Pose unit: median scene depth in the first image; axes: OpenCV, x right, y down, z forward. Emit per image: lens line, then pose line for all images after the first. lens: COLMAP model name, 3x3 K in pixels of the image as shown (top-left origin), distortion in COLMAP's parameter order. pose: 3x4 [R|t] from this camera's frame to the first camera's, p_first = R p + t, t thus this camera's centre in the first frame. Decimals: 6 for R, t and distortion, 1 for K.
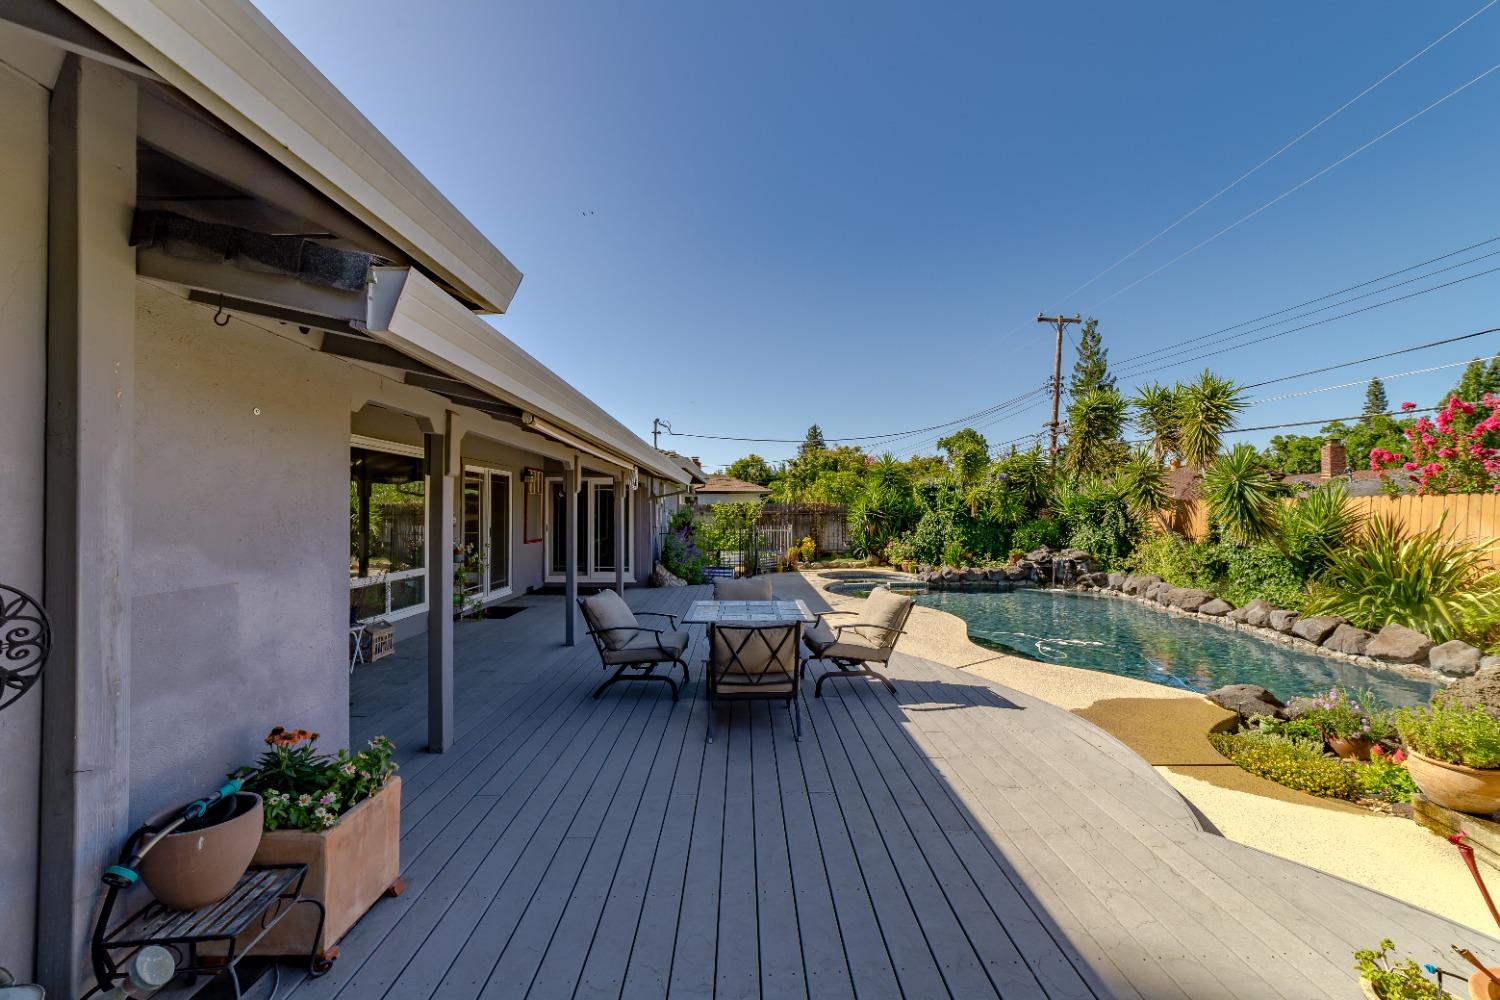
lens RADIAL K [[597.0, 0, 762.8], [0, 597.0, 506.8], [0, 0, 1]] dist [0.002849, 0.000945]
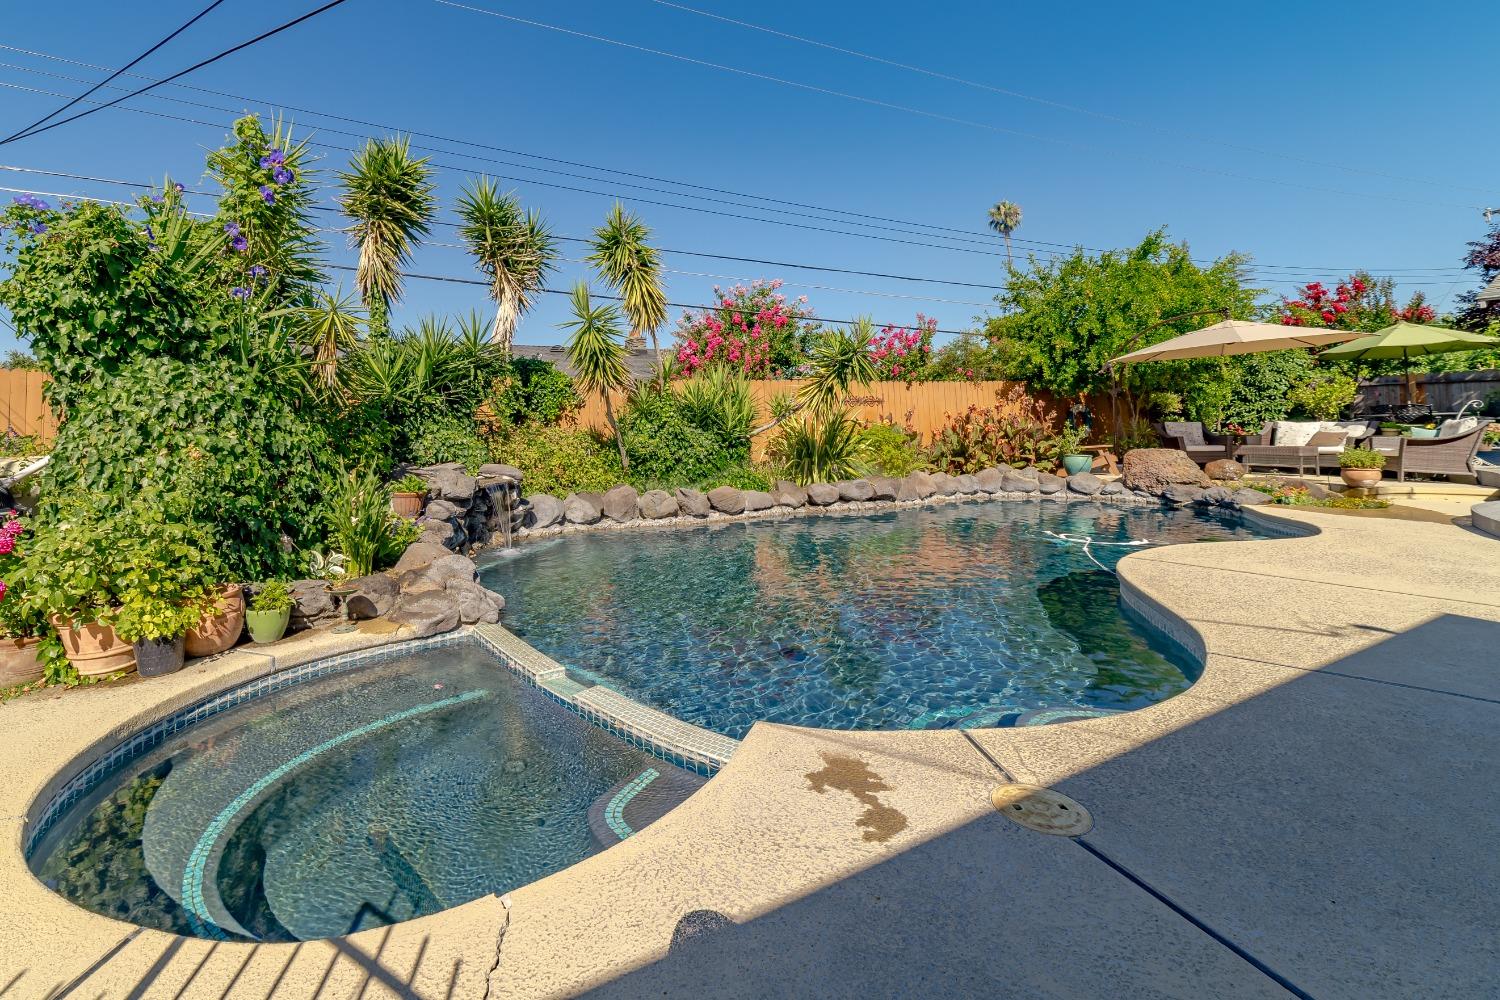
lens RADIAL K [[679.0, 0, 634.3], [0, 679.0, 424.0], [0, 0, 1]] dist [-0.017605, -0.000307]
pose [[-0.429159, 0.009165, 0.903182, -0.016467], [0.016095, 0.999867, -0.002499, 0.042437], [-0.903085, 0.013464, -0.429250, 1.079645]]
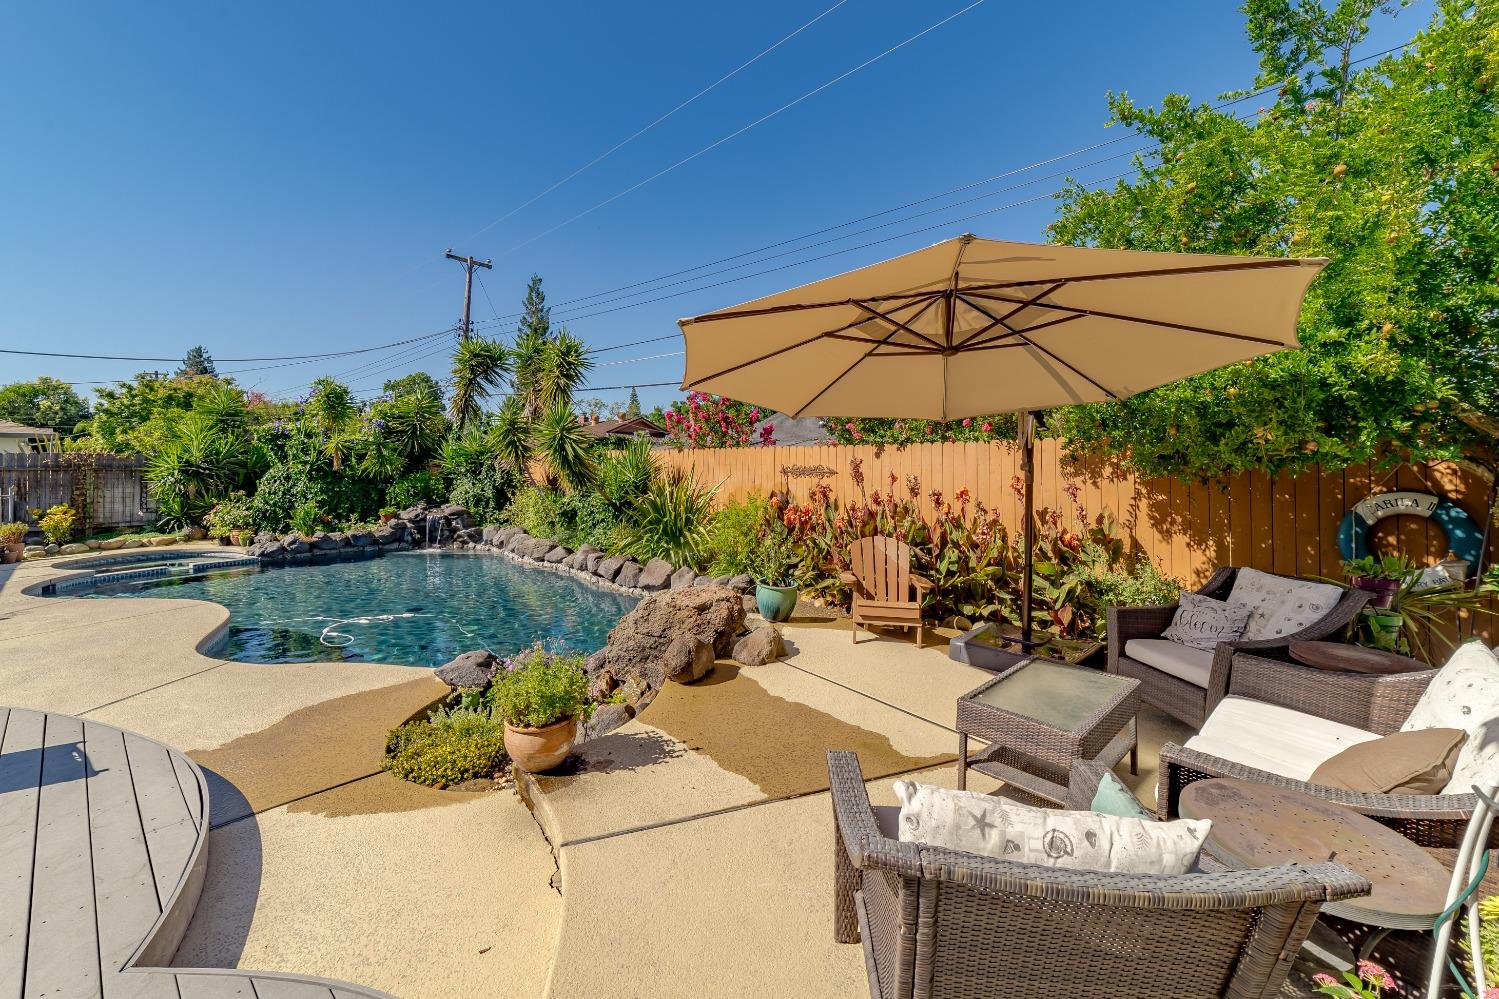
lens RADIAL K [[618.6, 0, 733.4], [0, 618.6, 460.0], [0, 0, 1]] dist [-0.000281, 0.000534]
pose [[0.705372, -0.002413, 0.708833, 0.146024], [0.000346, 0.999995, 0.003060, -0.000023], [-0.708837, -0.001913, 0.705370, 0.015948]]
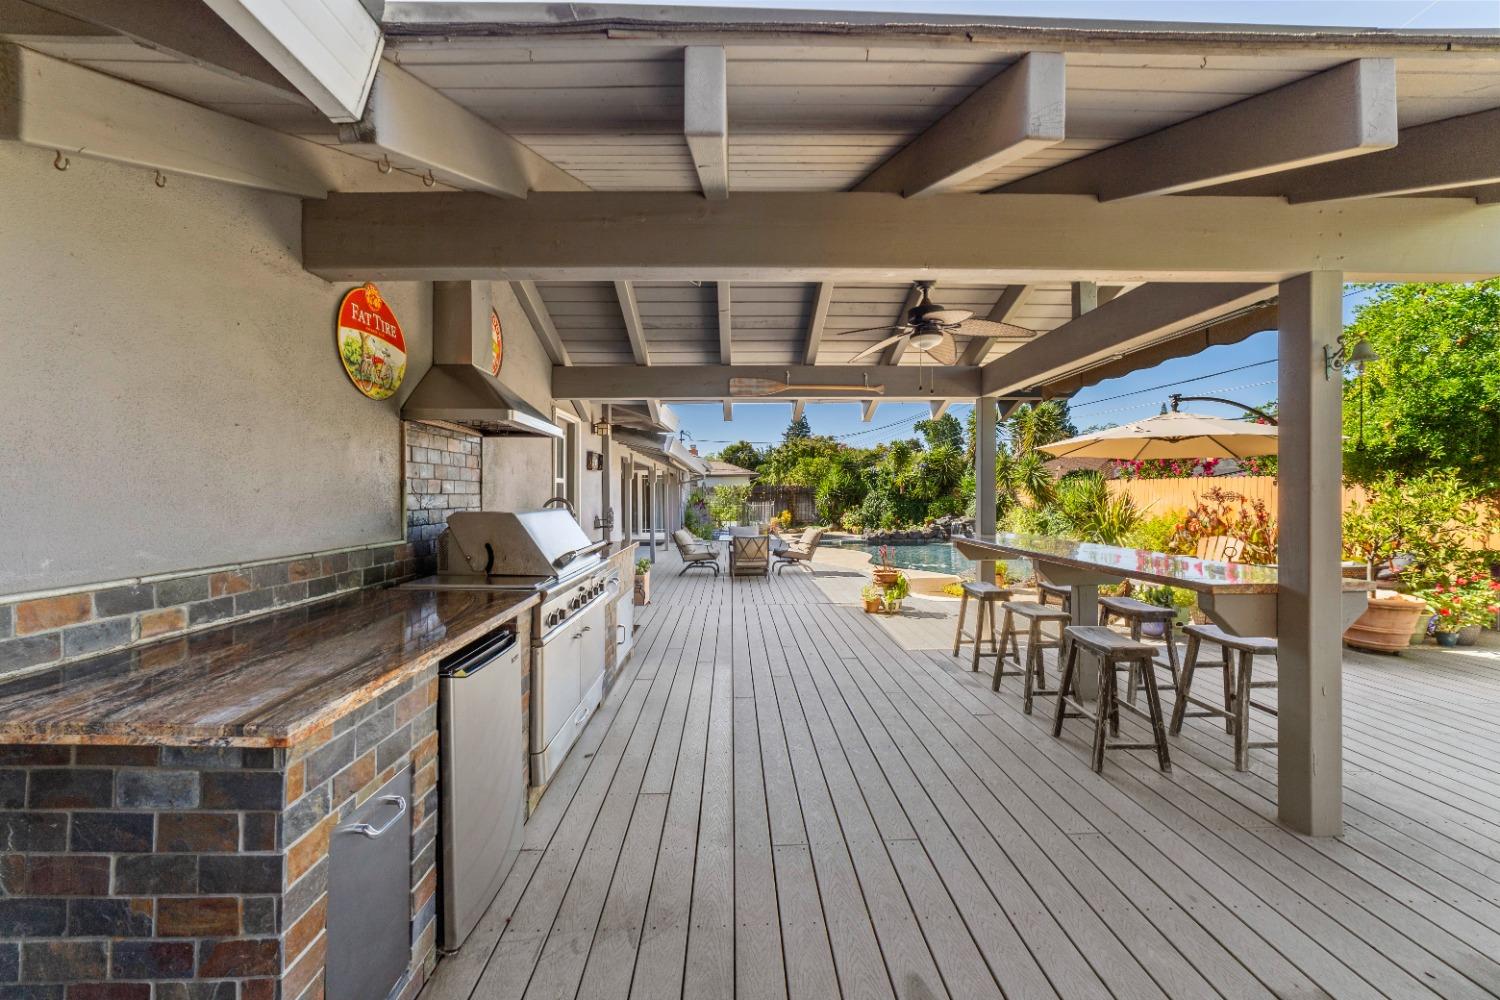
lens RADIAL K [[580.7, 0, 740.1], [0, 580.7, 498.7], [0, 0, 1]] dist [-0.018683, 0.006930]
pose [[0.999795, -0.007699, -0.018710, -0.004033], [0.008079, 0.999761, 0.020329, -0.004210], [0.018549, -0.020476, 0.999618, -0.408499]]
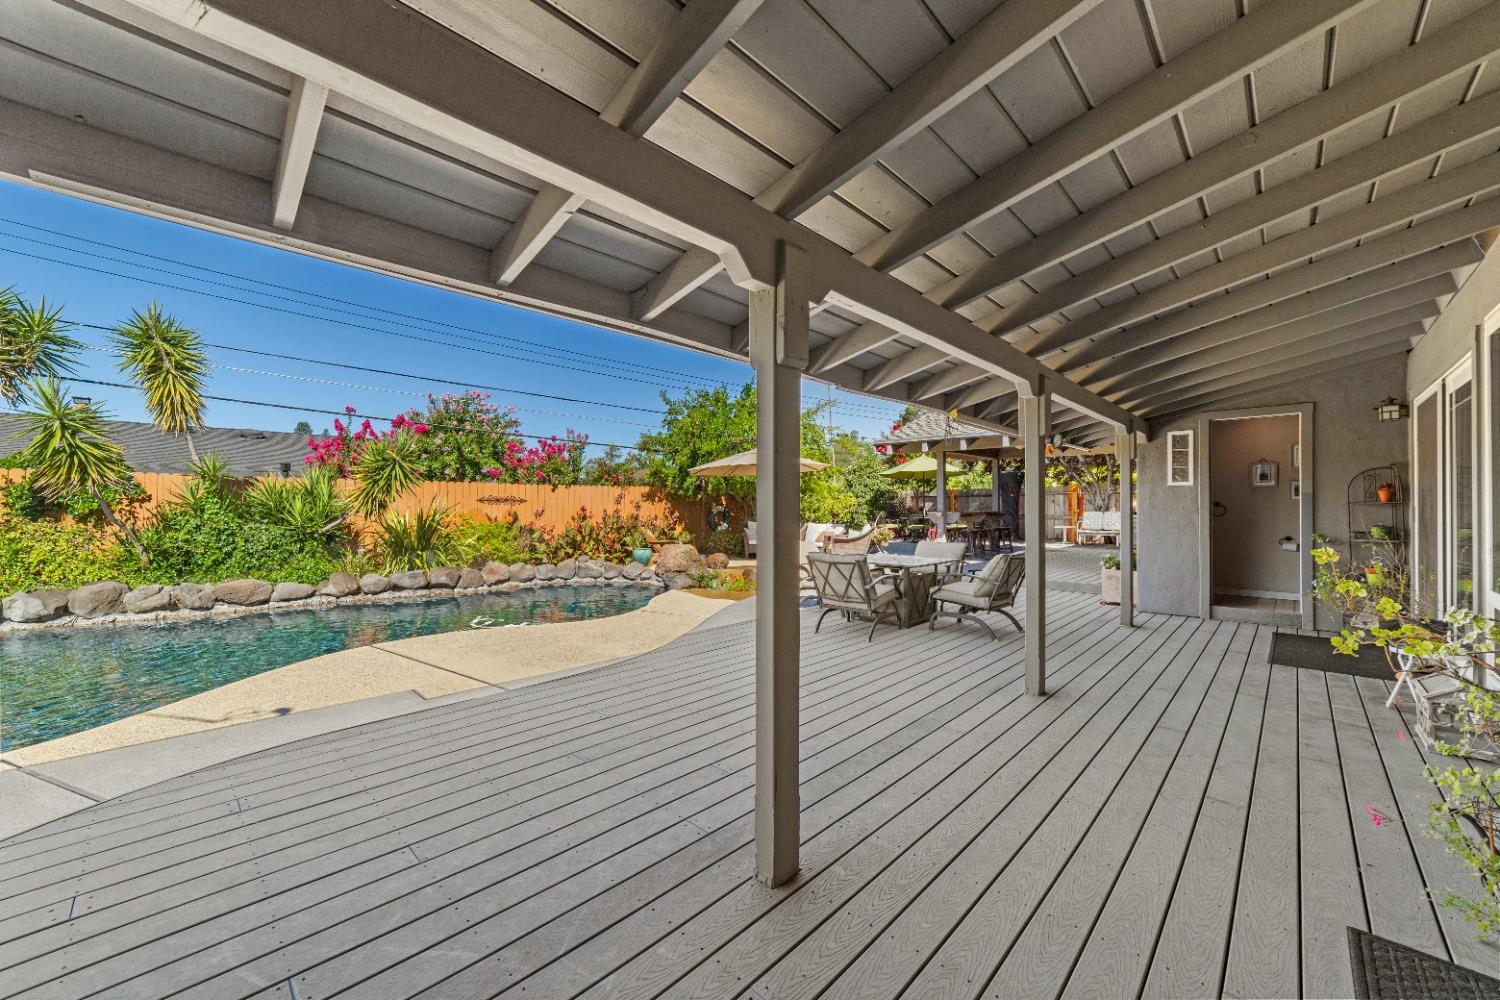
lens RADIAL K [[580.7, 0, 751.3], [0, 580.7, 510.1], [0, 0, 1]] dist [-0.018683, 0.006930]
pose [[-0.698793, -0.006235, 0.715296, -0.248943], [-0.006701, 0.999975, 0.002170, 0.025624], [-0.715292, -0.003276, -0.698818, 0.770581]]
